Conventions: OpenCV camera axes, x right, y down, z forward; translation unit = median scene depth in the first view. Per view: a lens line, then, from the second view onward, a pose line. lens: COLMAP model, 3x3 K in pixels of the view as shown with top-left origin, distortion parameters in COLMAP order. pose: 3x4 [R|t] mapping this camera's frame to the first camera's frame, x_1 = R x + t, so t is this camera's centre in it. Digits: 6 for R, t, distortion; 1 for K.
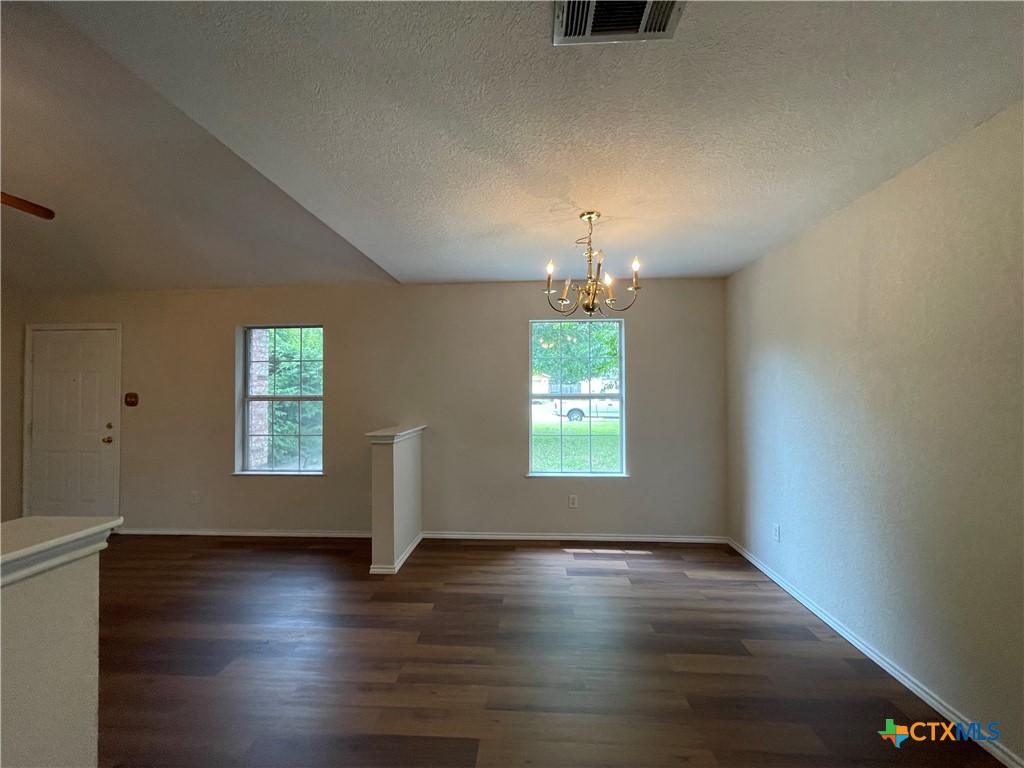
lens RADIAL K [[415.9, 0, 512.0], [0, 415.9, 384.0], [0, 0, 1]] dist [-0.001381, -0.000265]
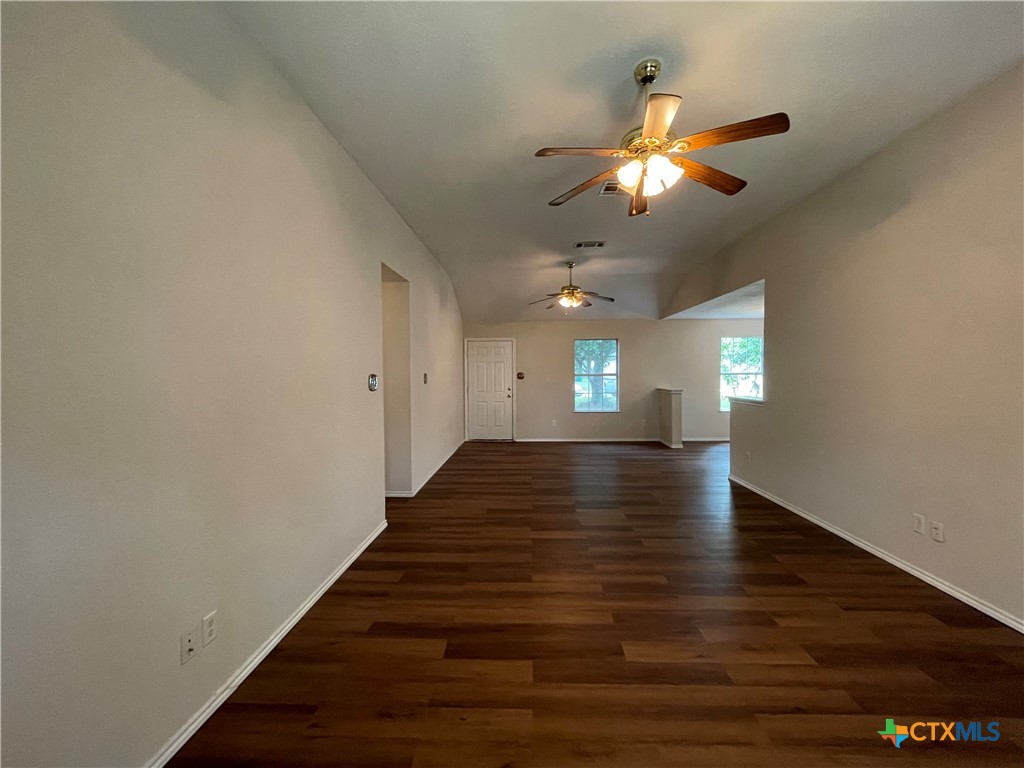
lens RADIAL K [[415.9, 0, 512.0], [0, 415.9, 384.0], [0, 0, 1]] dist [-0.001381, -0.000265]
pose [[0.999668, -0.003470, 0.025529, -1.143727], [0.002187, 0.998741, 0.050119, -0.027752], [-0.025671, -0.050047, 0.998417, -1.158322]]
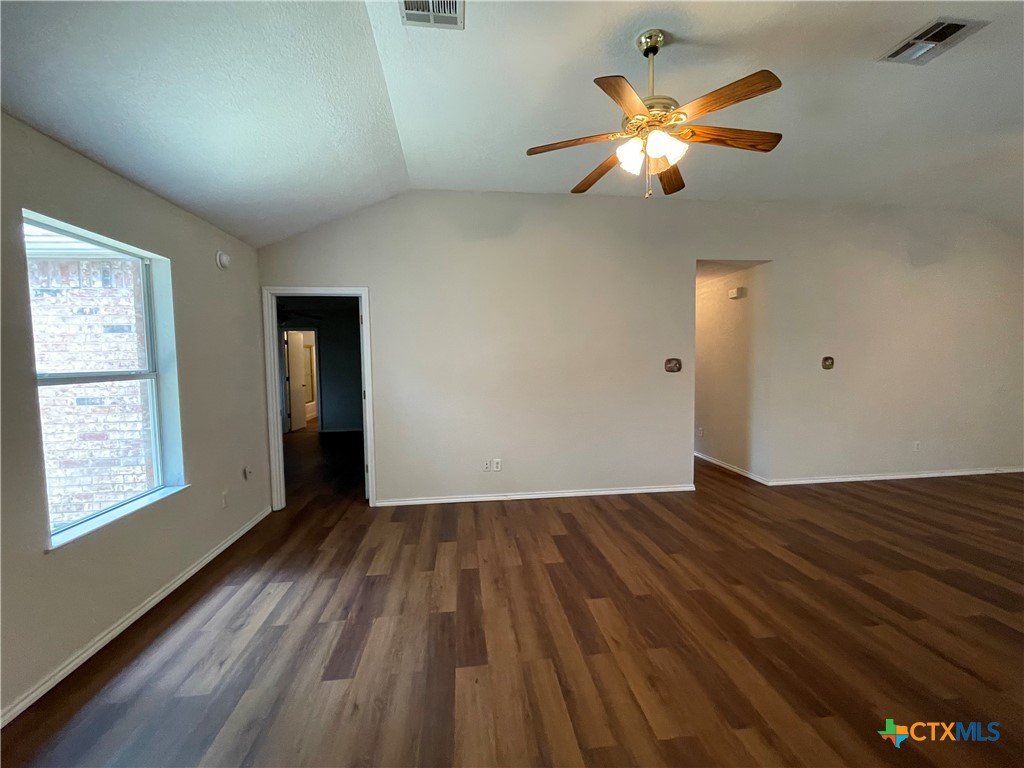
lens RADIAL K [[415.9, 0, 512.0], [0, 415.9, 384.0], [0, 0, 1]] dist [-0.001381, -0.000265]
pose [[0.183565, 0.058300, -0.981277, -0.360546], [0.029721, 0.997454, 0.064821, -0.019426], [0.982558, -0.041064, 0.181365, -0.844339]]
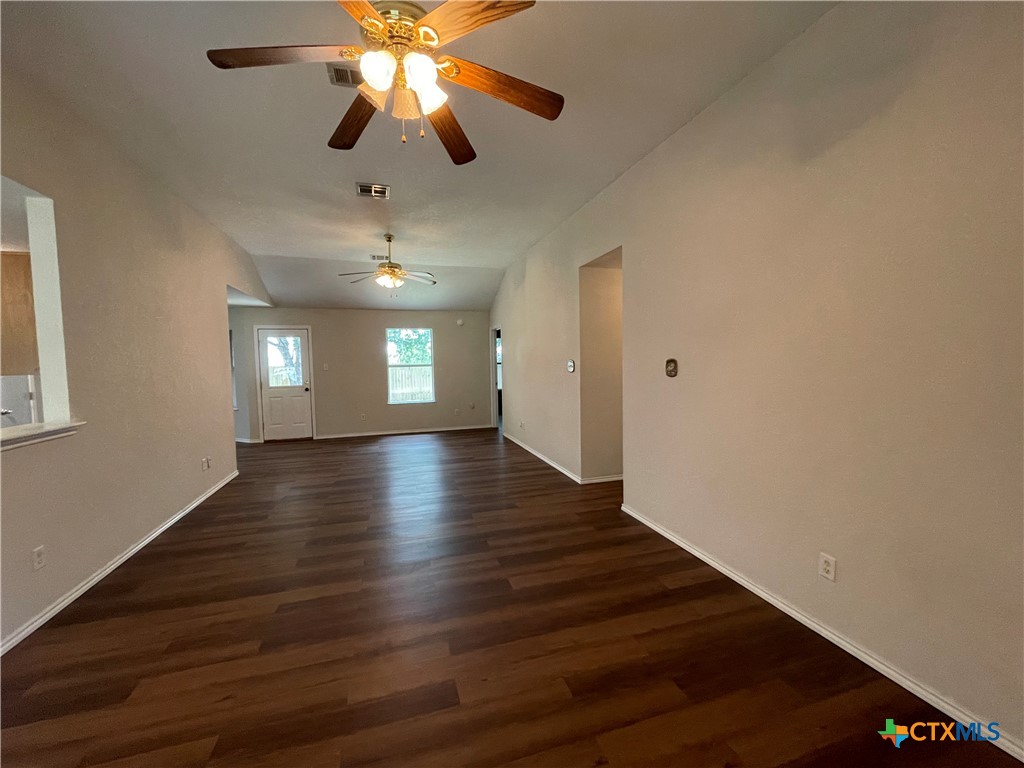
lens RADIAL K [[415.9, 0, 512.0], [0, 415.9, 384.0], [0, 0, 1]] dist [-0.001381, -0.000265]
pose [[-0.936766, 0.040975, -0.347549, -0.801600], [0.028999, 0.998795, 0.039592, 0.016324], [0.348753, 0.027010, -0.936825, 1.003215]]
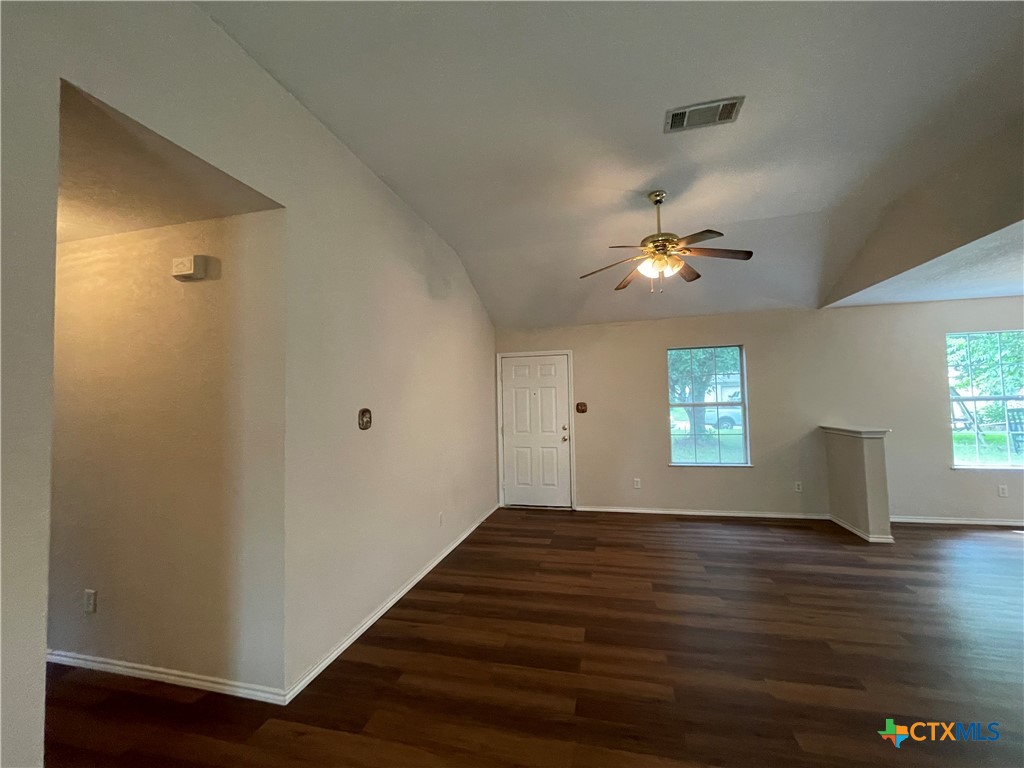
lens RADIAL K [[412.3, 0, 512.0], [0, 412.3, 384.0], [0, 0, 1]] dist [-0.000812, -0.000033]
pose [[0.984423, -0.025326, -0.173985, -1.023650], [0.021500, 0.999485, -0.023840, -0.012768], [0.174499, 0.019728, 0.984460, -0.366024]]
